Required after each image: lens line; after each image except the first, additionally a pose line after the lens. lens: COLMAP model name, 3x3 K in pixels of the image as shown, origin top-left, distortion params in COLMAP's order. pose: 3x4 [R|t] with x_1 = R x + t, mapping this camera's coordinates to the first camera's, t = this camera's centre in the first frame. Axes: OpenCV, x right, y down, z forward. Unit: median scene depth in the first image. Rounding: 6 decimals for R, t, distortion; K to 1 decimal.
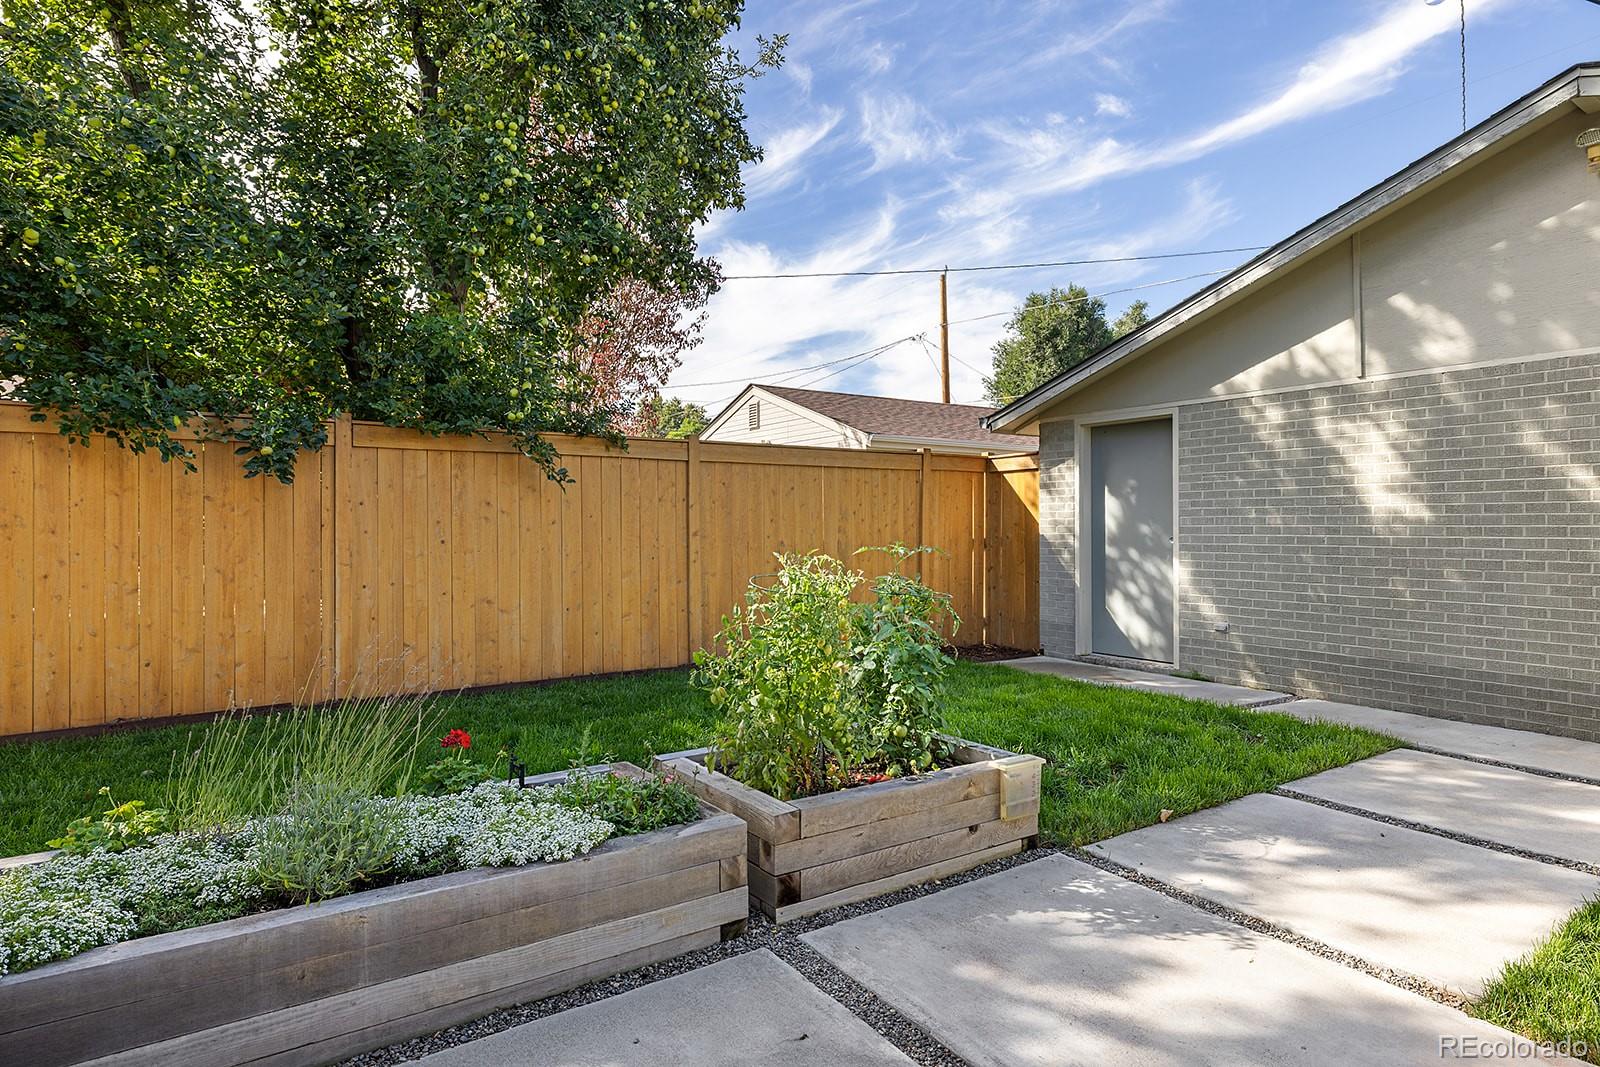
lens RADIAL K [[890.2, 0, 798.6], [0, 890.2, 526.5], [0, 0, 1]] dist [-0.004746, -0.000706]
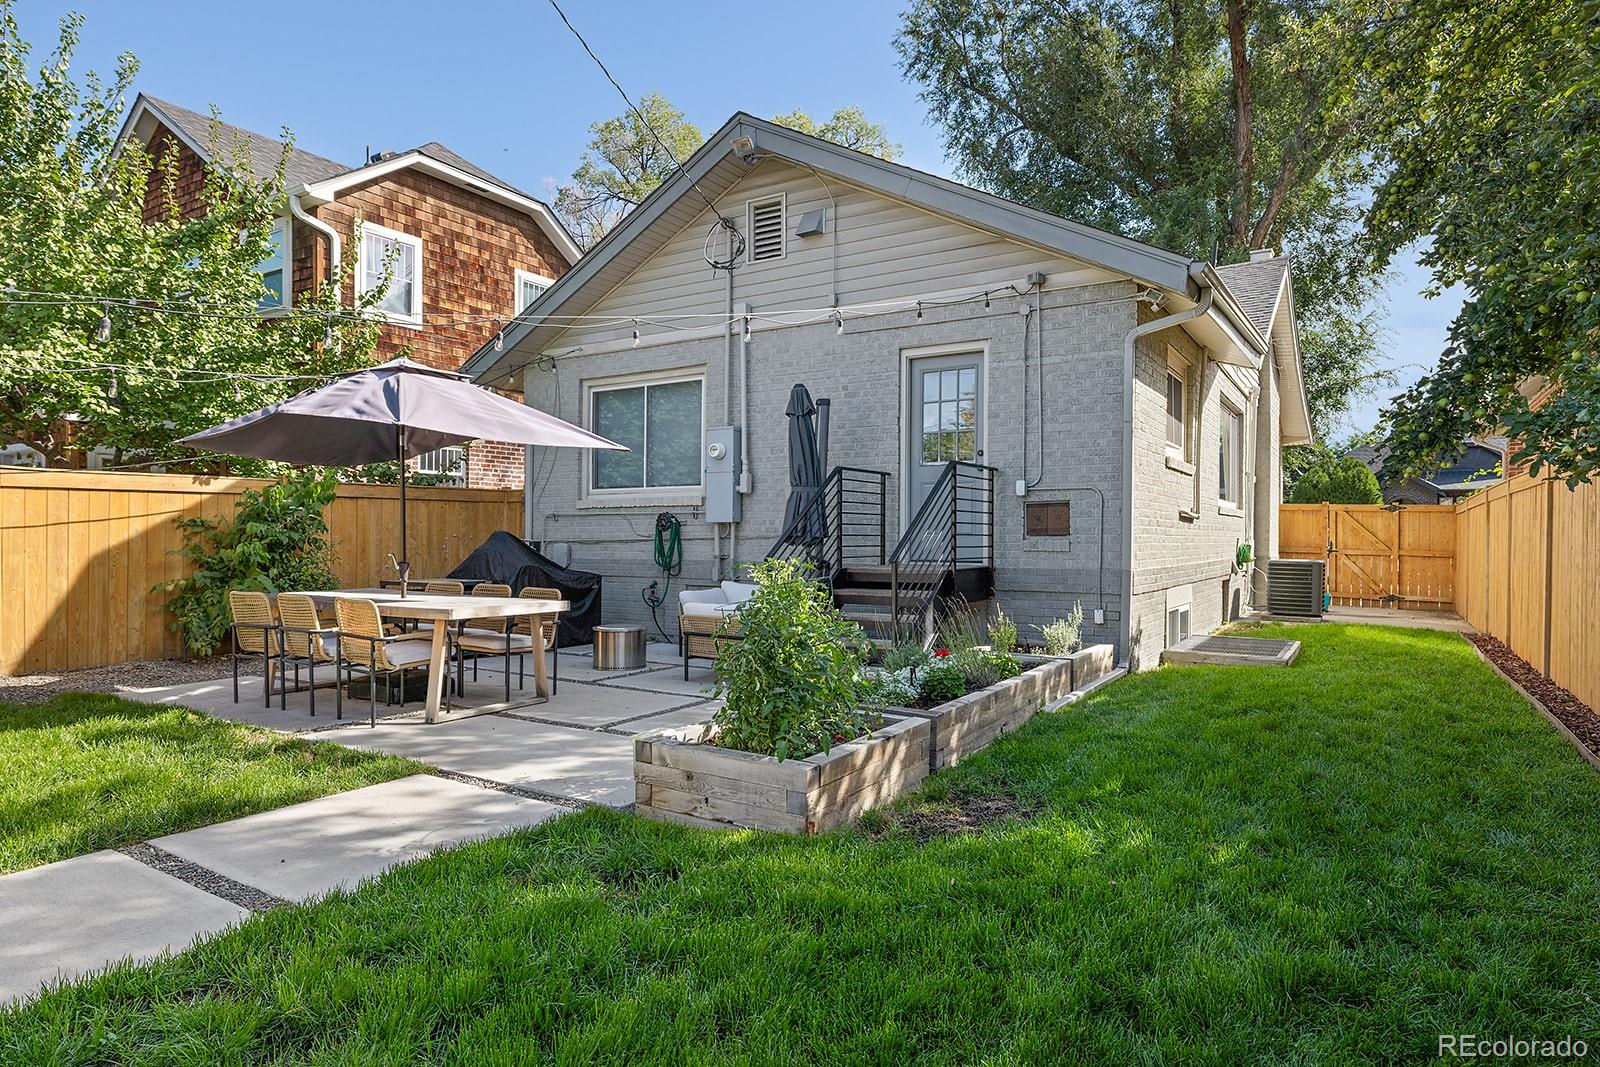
lens RADIAL K [[914.8, 0, 845.3], [0, 914.8, 541.9], [0, 0, 1]] dist [0.000077, -0.000203]
pose [[-0.900462, -0.000835, -0.434933, 0.306864], [-0.002596, 0.999991, 0.003455, -0.005371], [0.434926, 0.004240, -0.900456, 1.262216]]
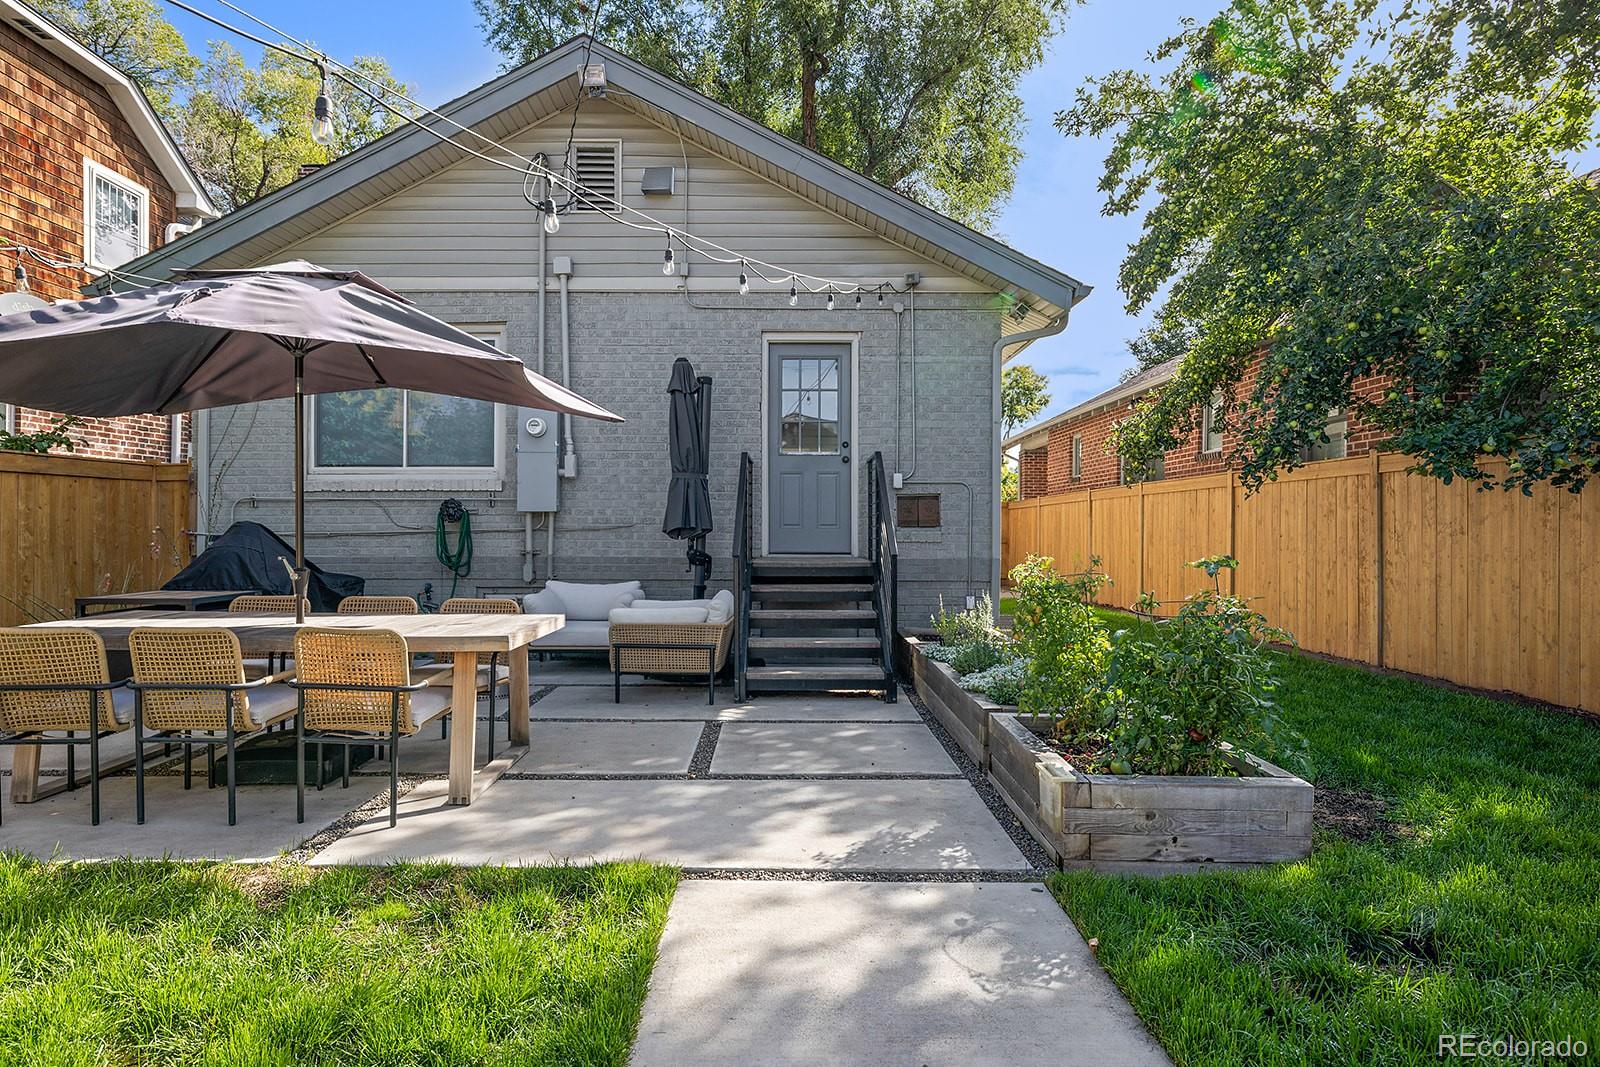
lens RADIAL K [[864.1, 0, 792.8], [0, 864.1, 530.3], [0, 0, 1]] dist [0.001576, -0.000205]
pose [[-0.551148, 0.000903, -0.834407, 0.686618], [-0.000403, 0.999999, 0.001348, -0.007859], [0.834408, 0.001079, -0.551147, 0.718869]]
